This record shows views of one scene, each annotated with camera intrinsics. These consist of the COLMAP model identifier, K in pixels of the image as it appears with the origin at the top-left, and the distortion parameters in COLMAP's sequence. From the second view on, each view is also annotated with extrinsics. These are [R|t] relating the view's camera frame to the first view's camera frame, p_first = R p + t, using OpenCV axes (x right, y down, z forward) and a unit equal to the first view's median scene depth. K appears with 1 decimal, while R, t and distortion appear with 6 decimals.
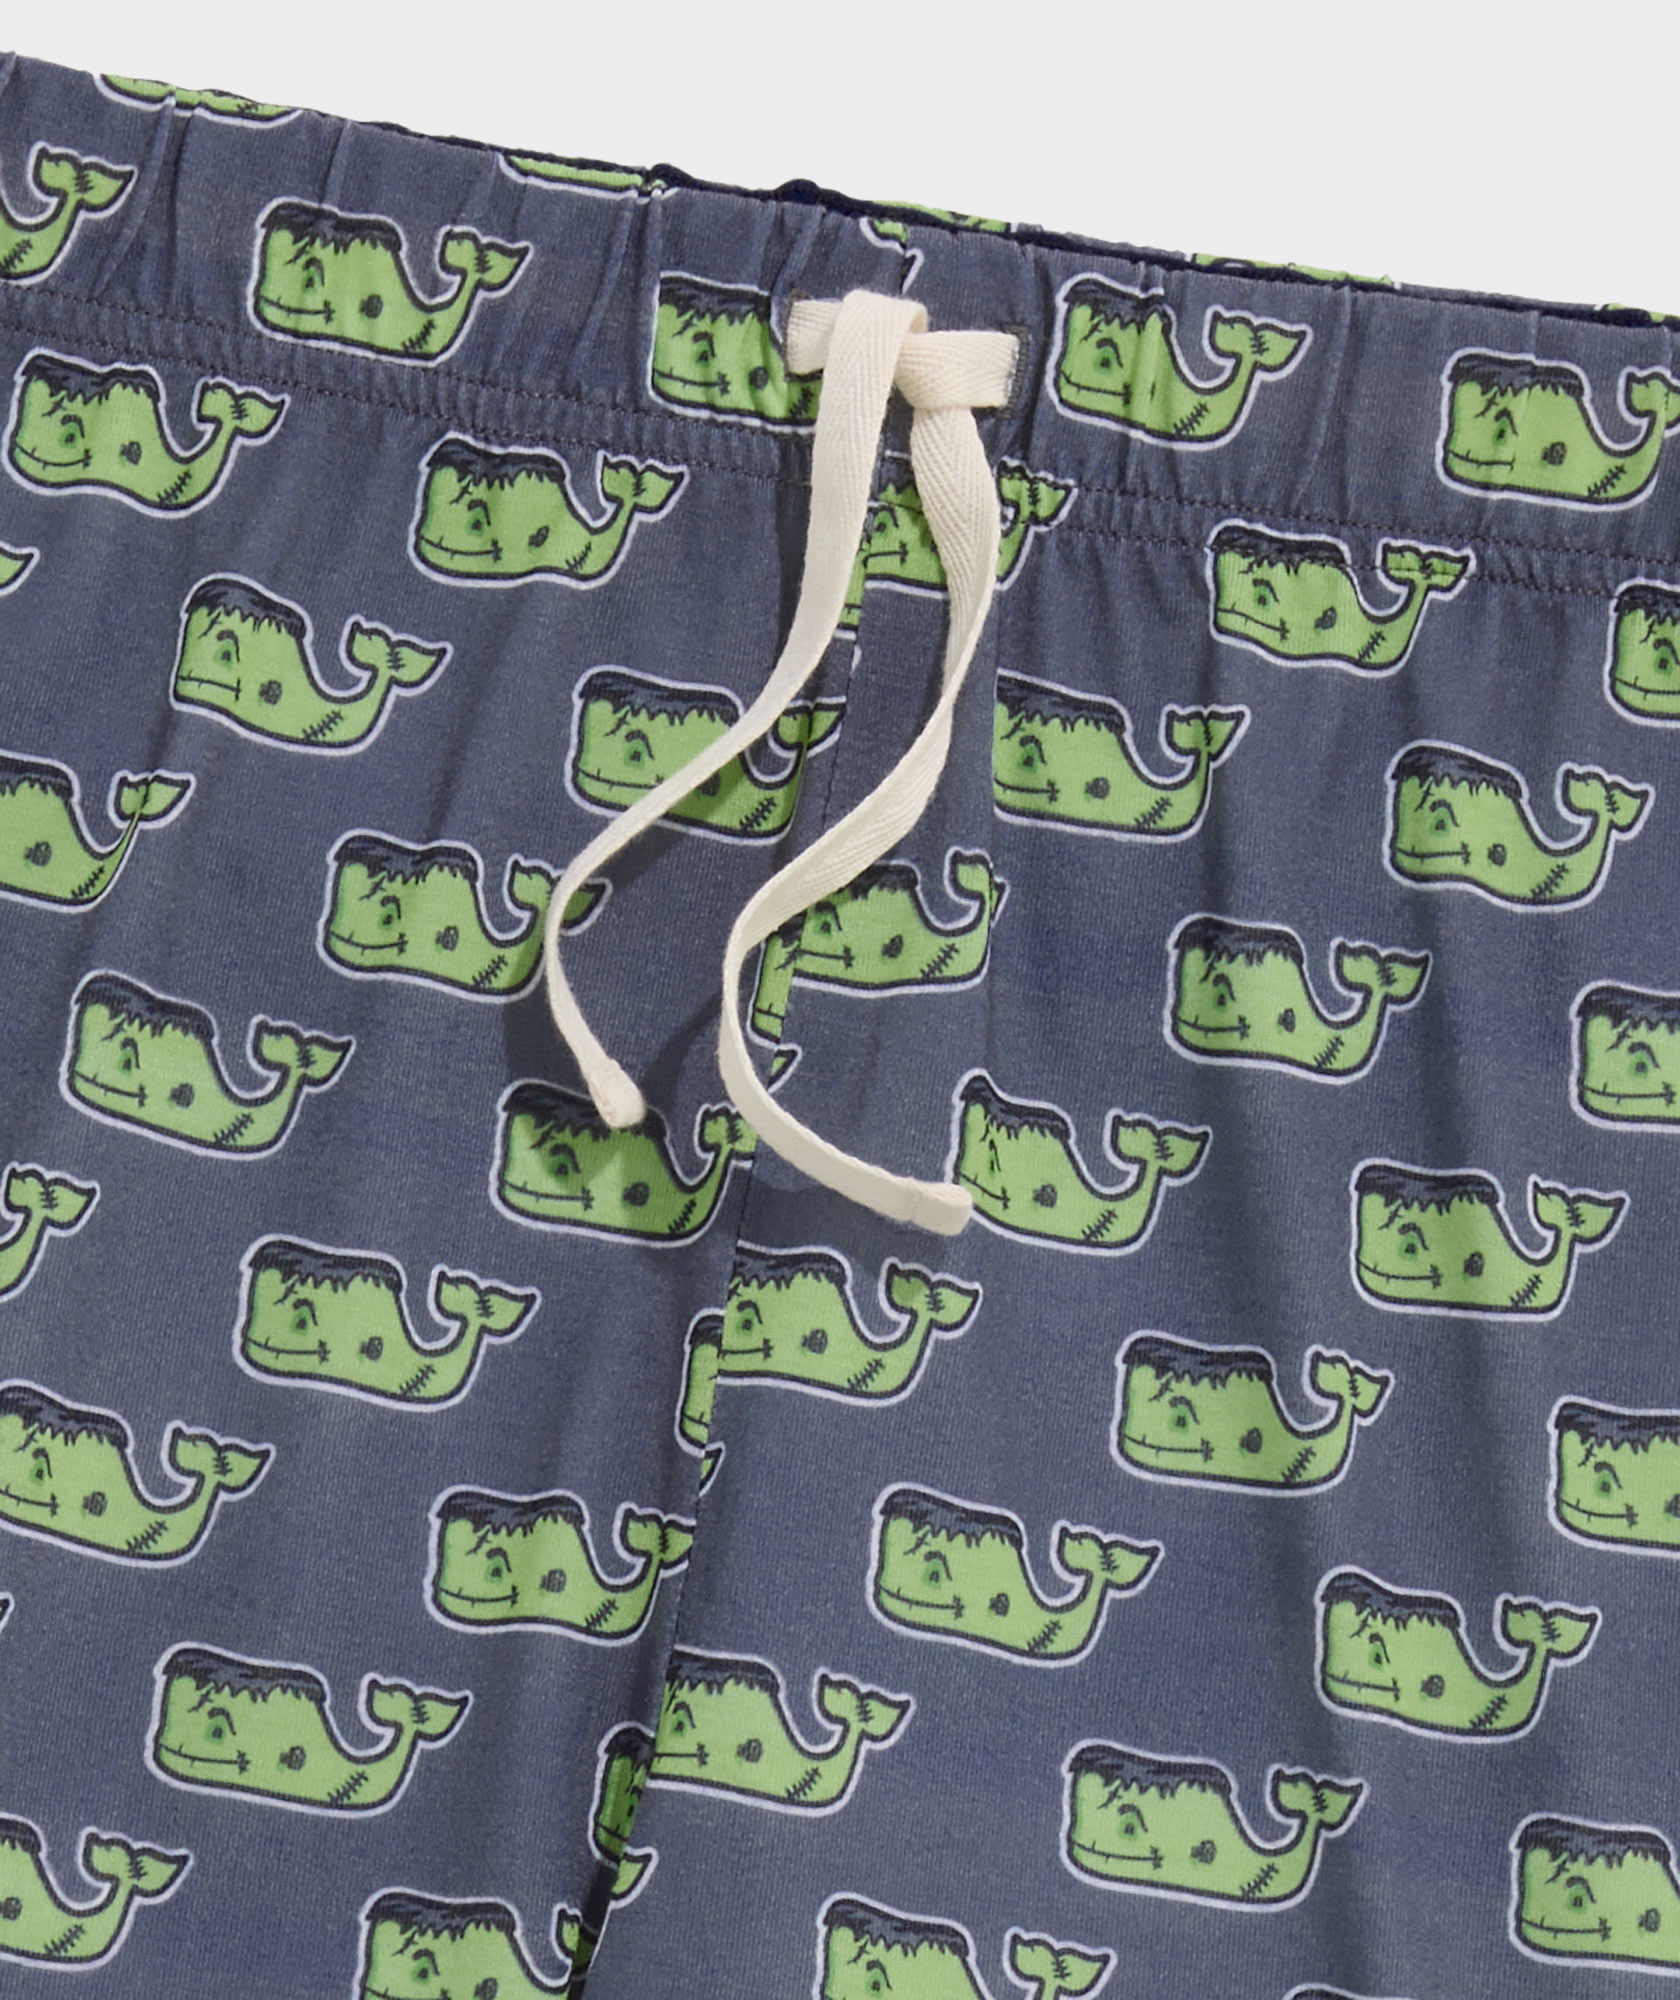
lens RADIAL K [[7492.9, 0, 839.6], [0, 7492.9, 1000.1], [0, 0, 1]] dist [0.028142, 0.000000]
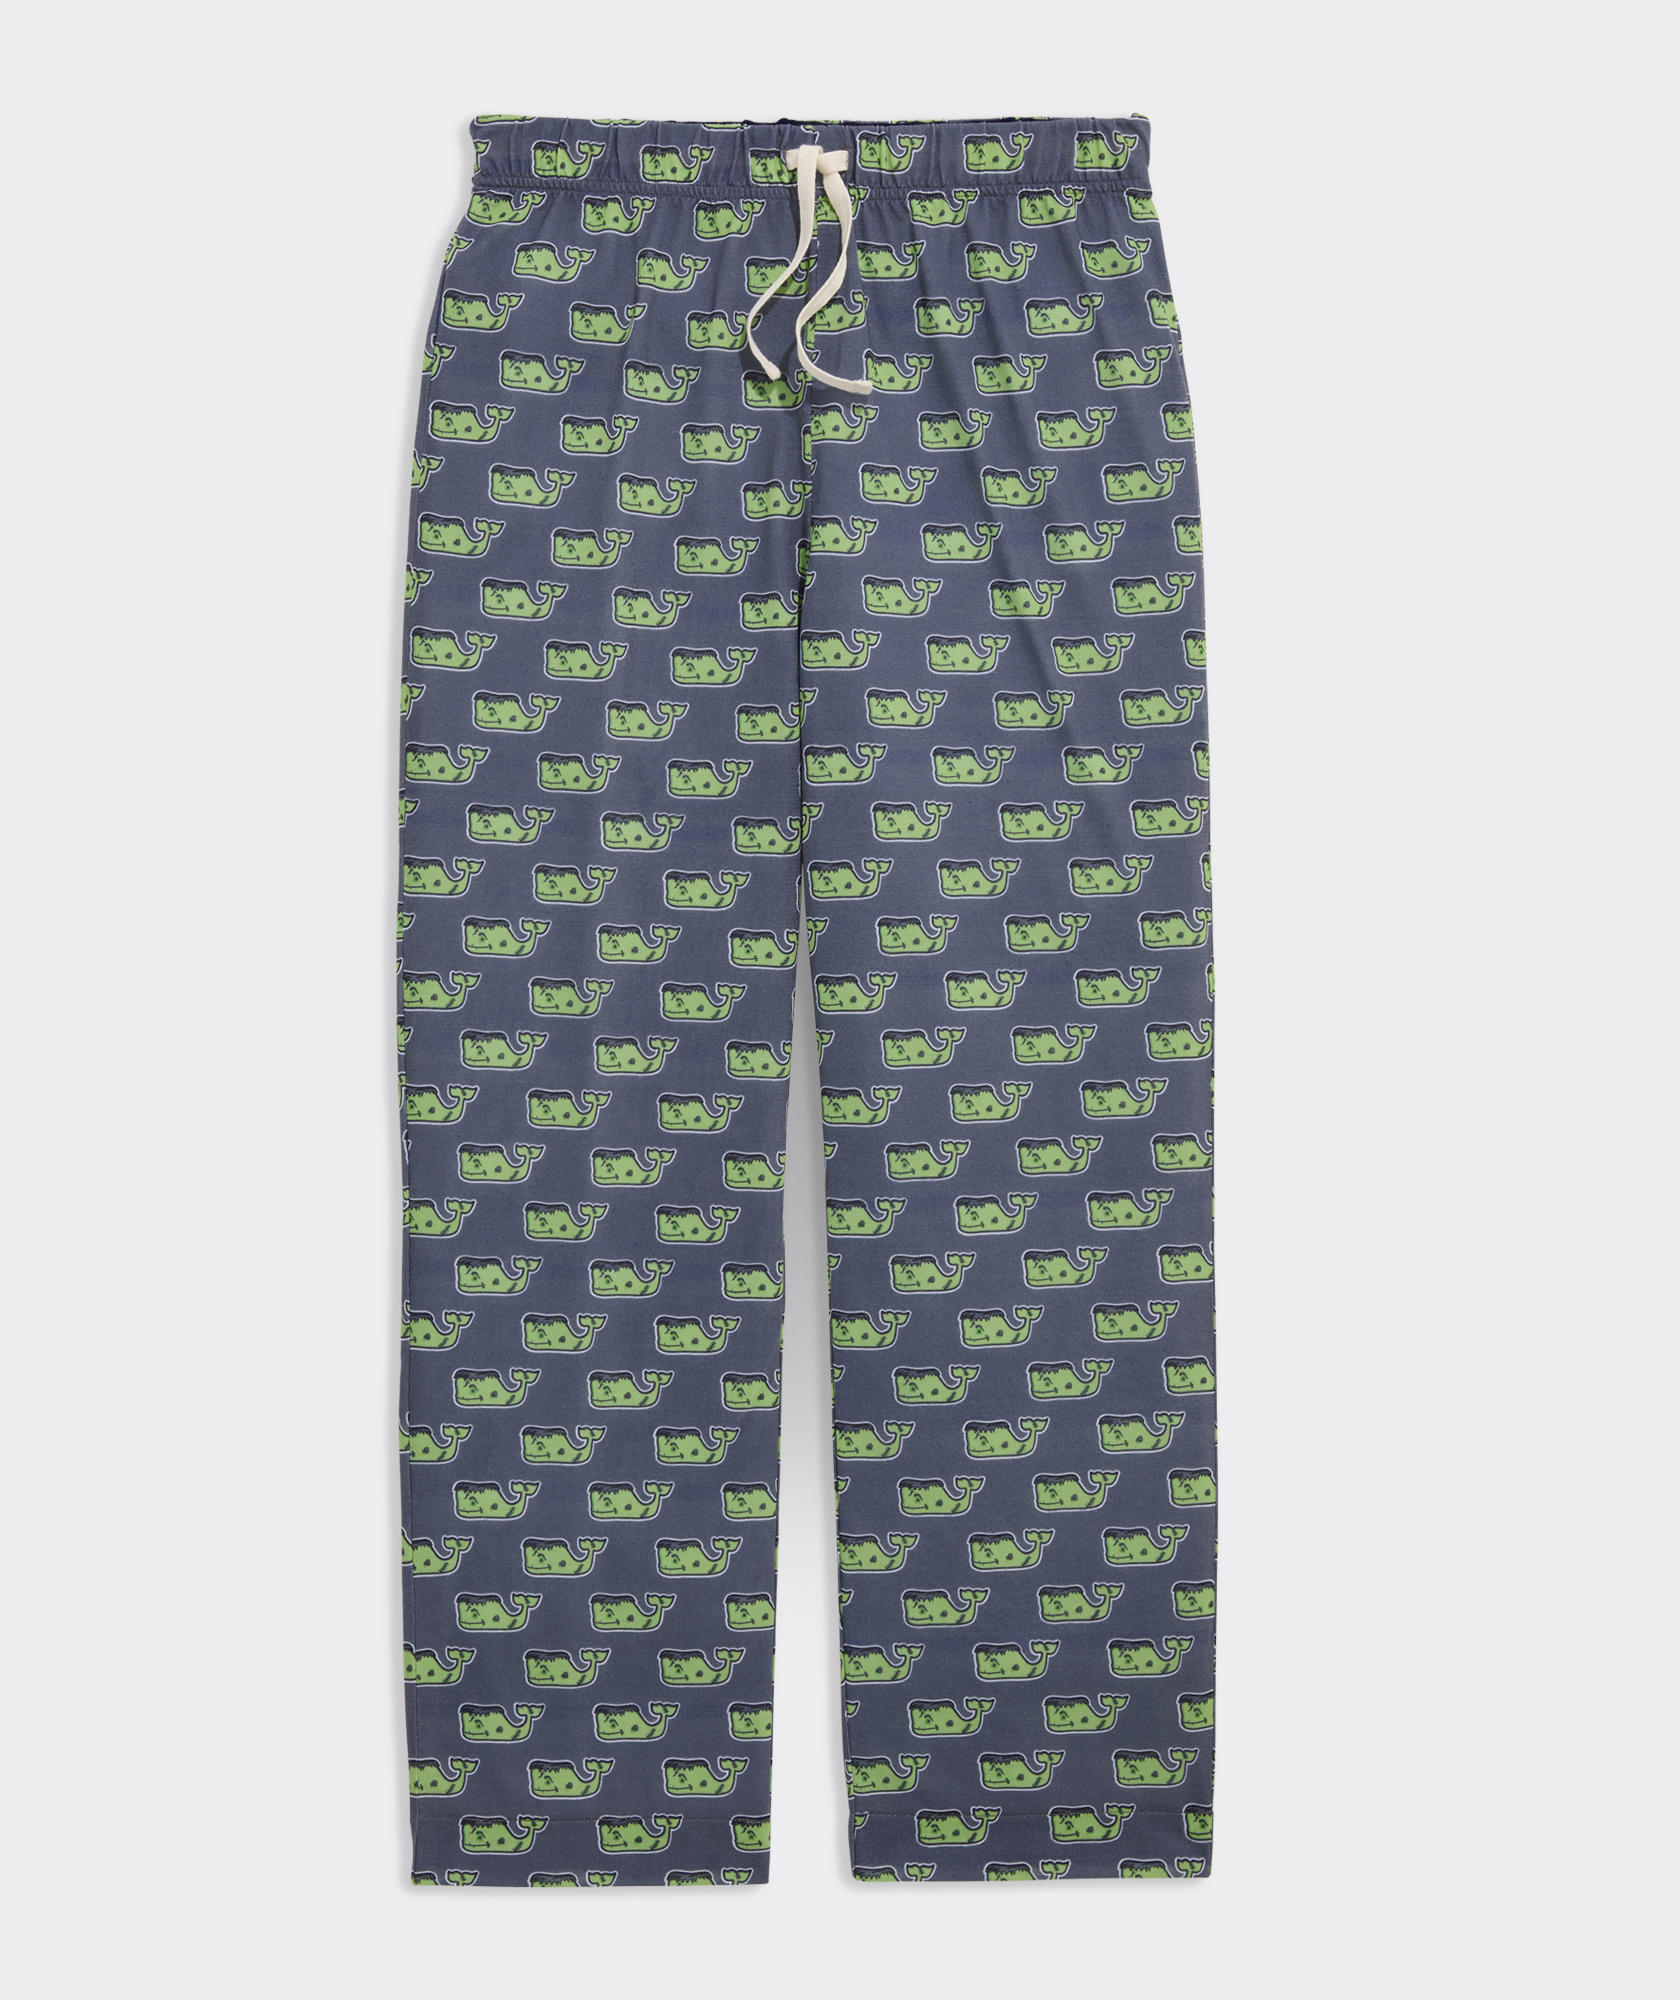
lens RADIAL K [[7492.9, 0, 835.9], [0, 7492.9, 1002.3], [0, 0, 1]] dist [0.028142, 0.000000]
pose [[0.987588, -0.156643, -0.011483, -0.005305], [0.157026, 0.983094, 0.094172, -0.024528], [-0.003463, -0.094806, 0.995490, -2.717646]]
